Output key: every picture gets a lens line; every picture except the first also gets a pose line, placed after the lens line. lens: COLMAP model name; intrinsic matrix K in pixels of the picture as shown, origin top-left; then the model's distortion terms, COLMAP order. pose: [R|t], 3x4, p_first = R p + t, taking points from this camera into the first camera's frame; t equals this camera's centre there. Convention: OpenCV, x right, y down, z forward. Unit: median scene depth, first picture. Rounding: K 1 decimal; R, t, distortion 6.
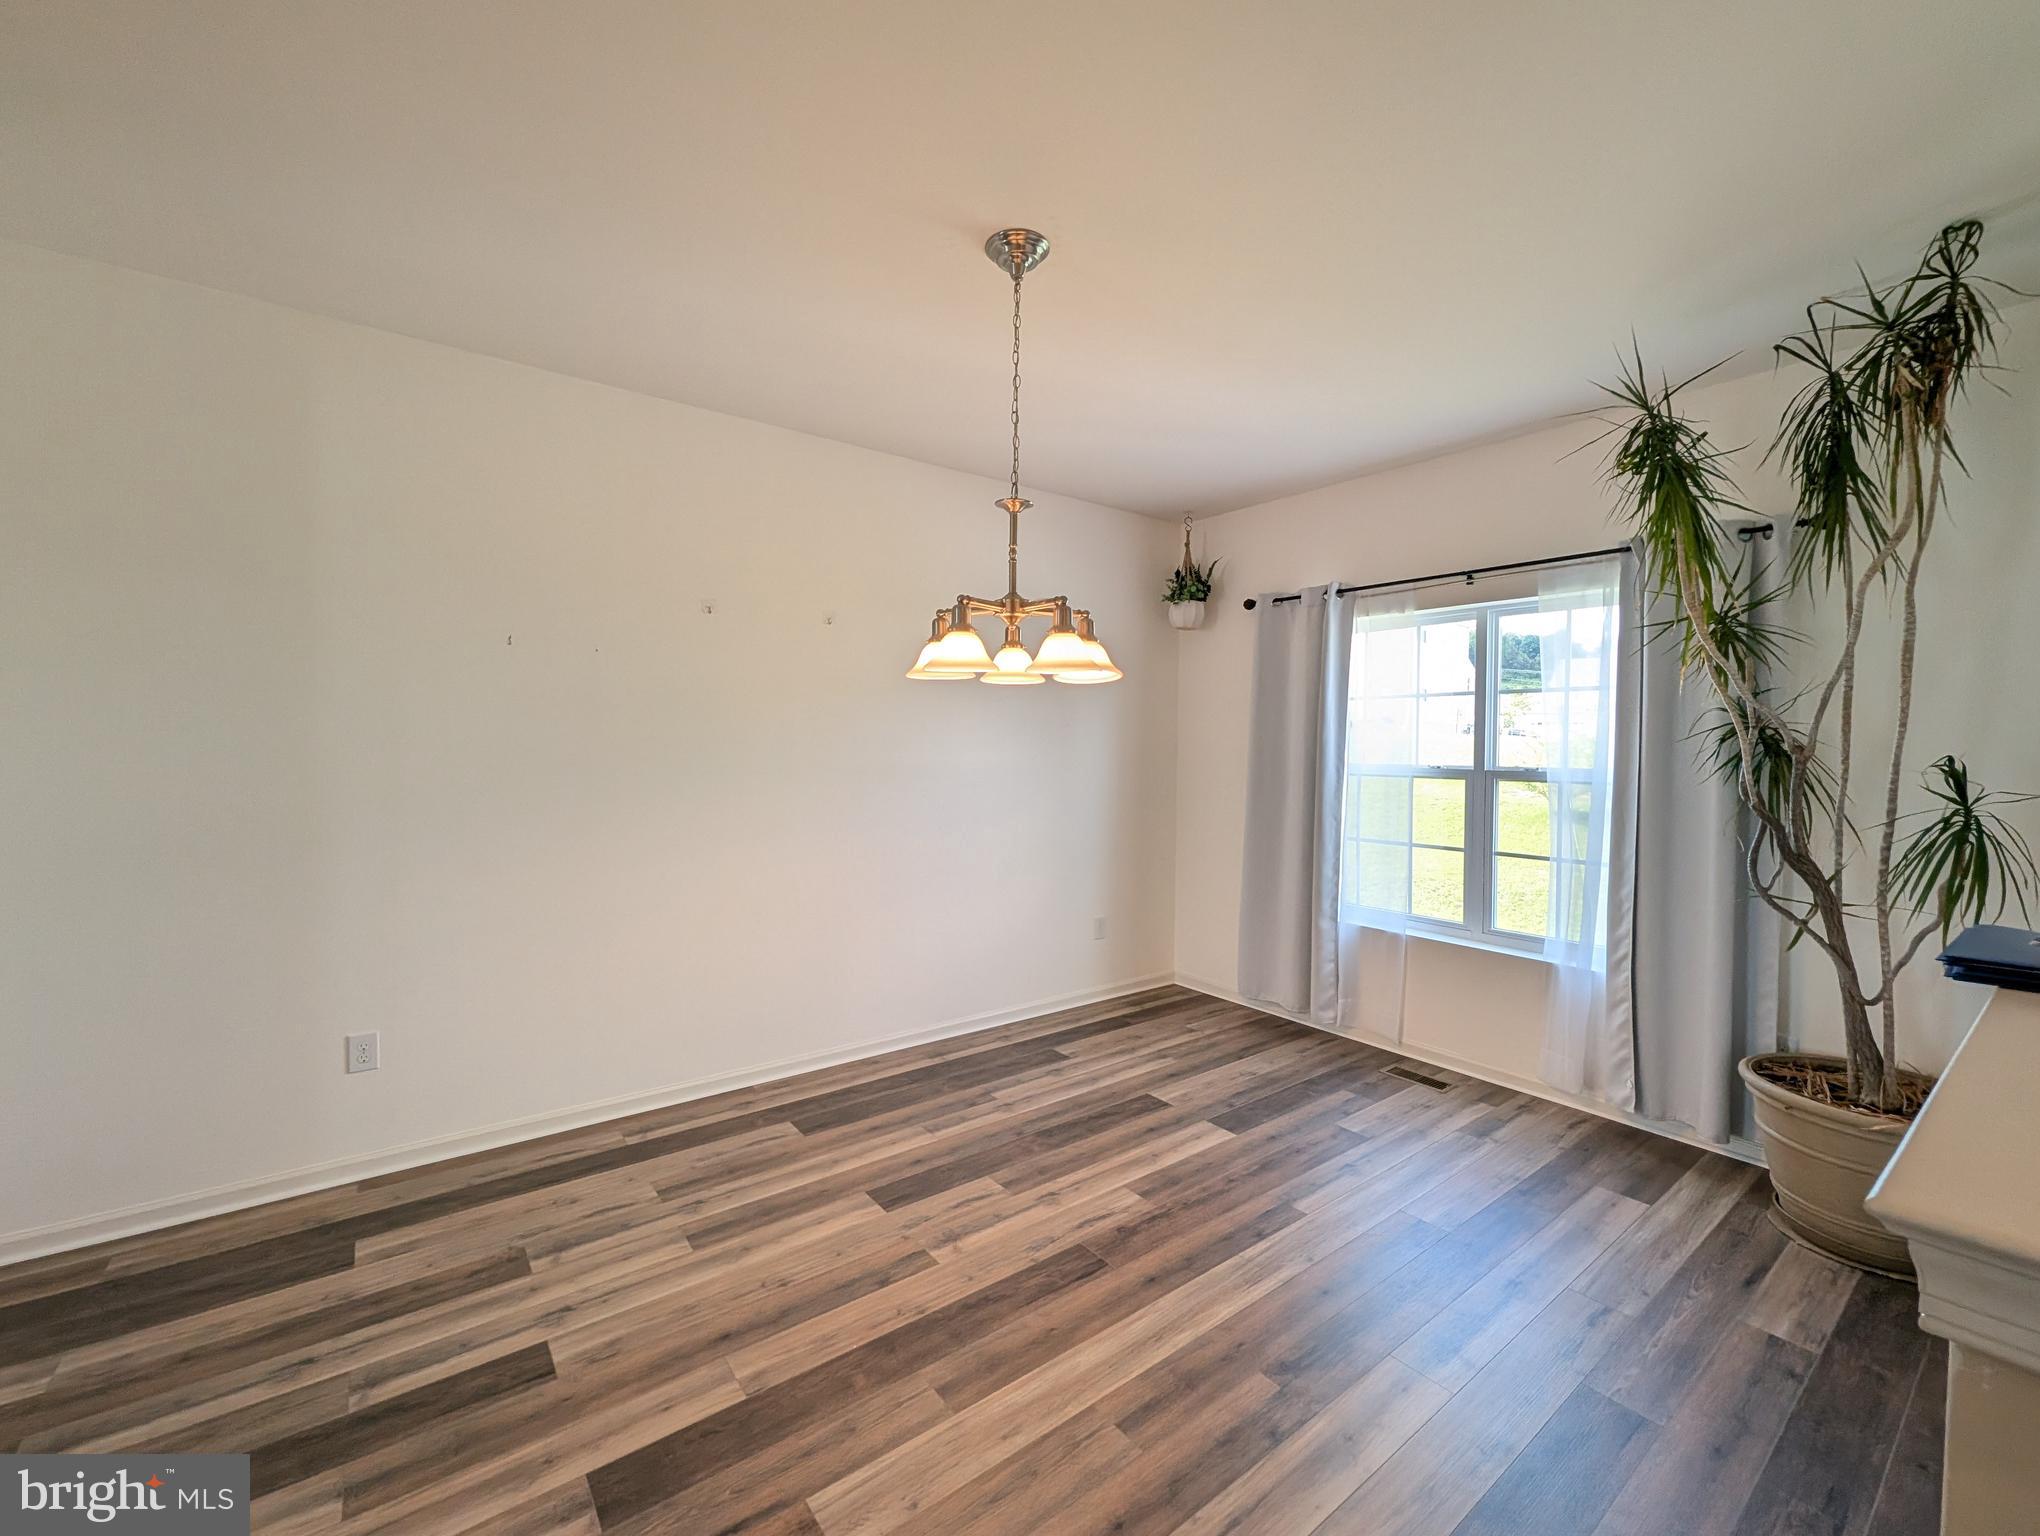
lens RADIAL K [[841.6, 0, 1018.5], [0, 841.6, 772.3], [0, 0, 1]] dist [0.000864, -0.000631]
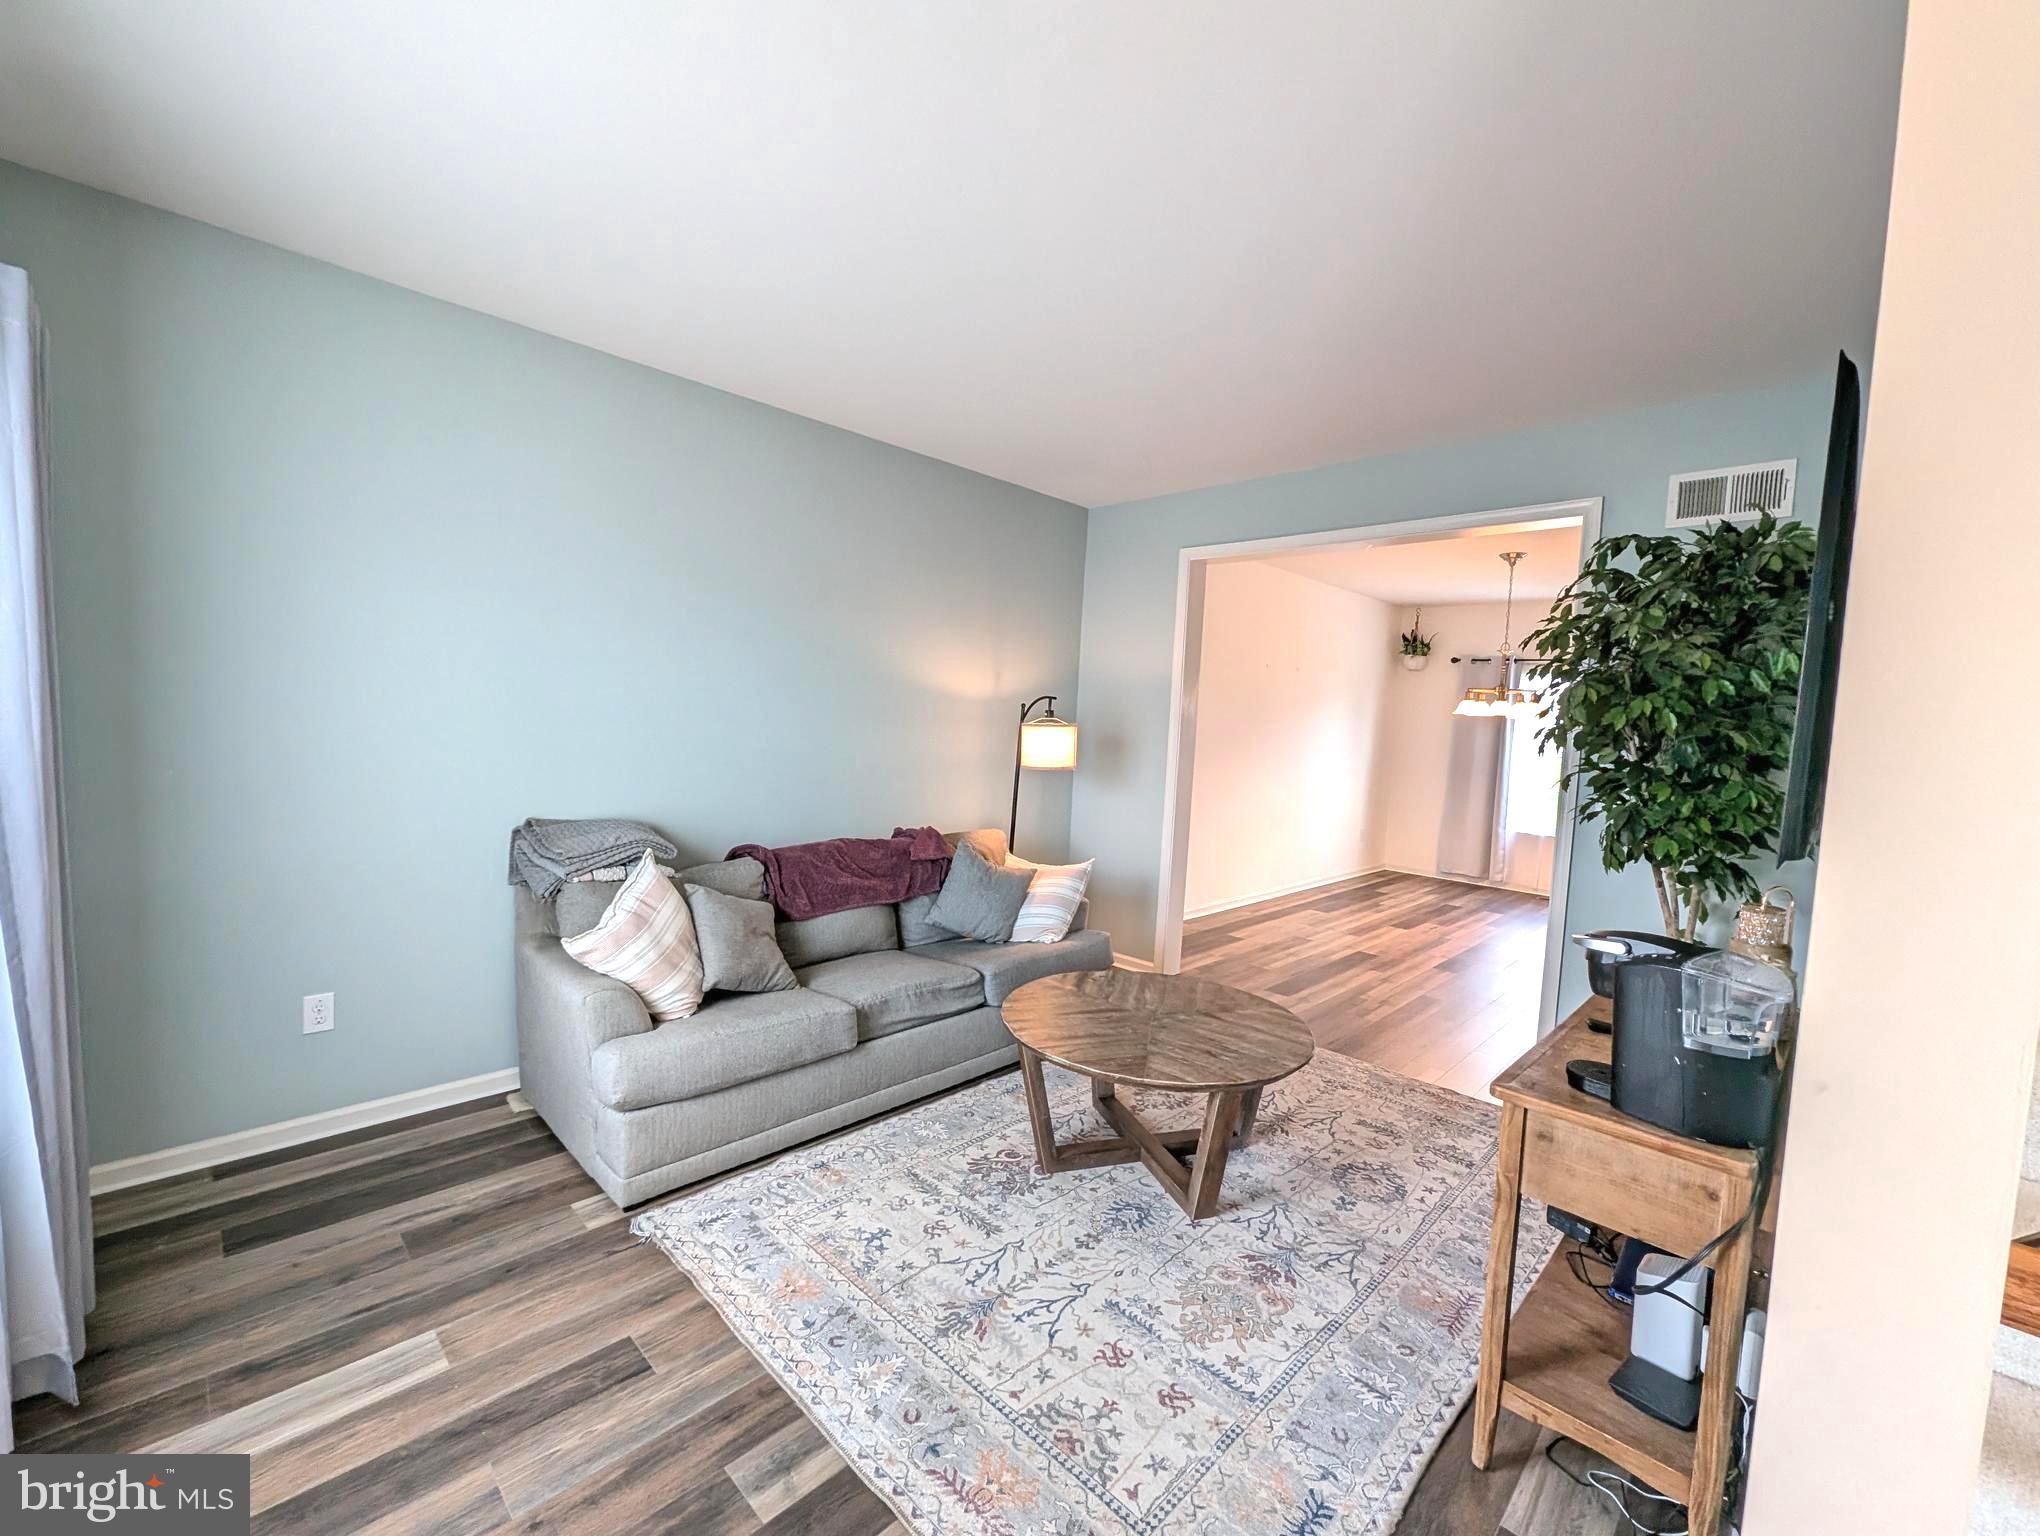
lens RADIAL K [[841.6, 0, 1000.4], [0, 841.6, 770.3], [0, 0, 1]] dist [0.000864, -0.000631]
pose [[0.992236, 0.023536, 0.122119, -1.025678], [-0.028179, 0.998939, 0.036431, 0.002744], [-0.121132, -0.039589, 0.991847, -0.788168]]
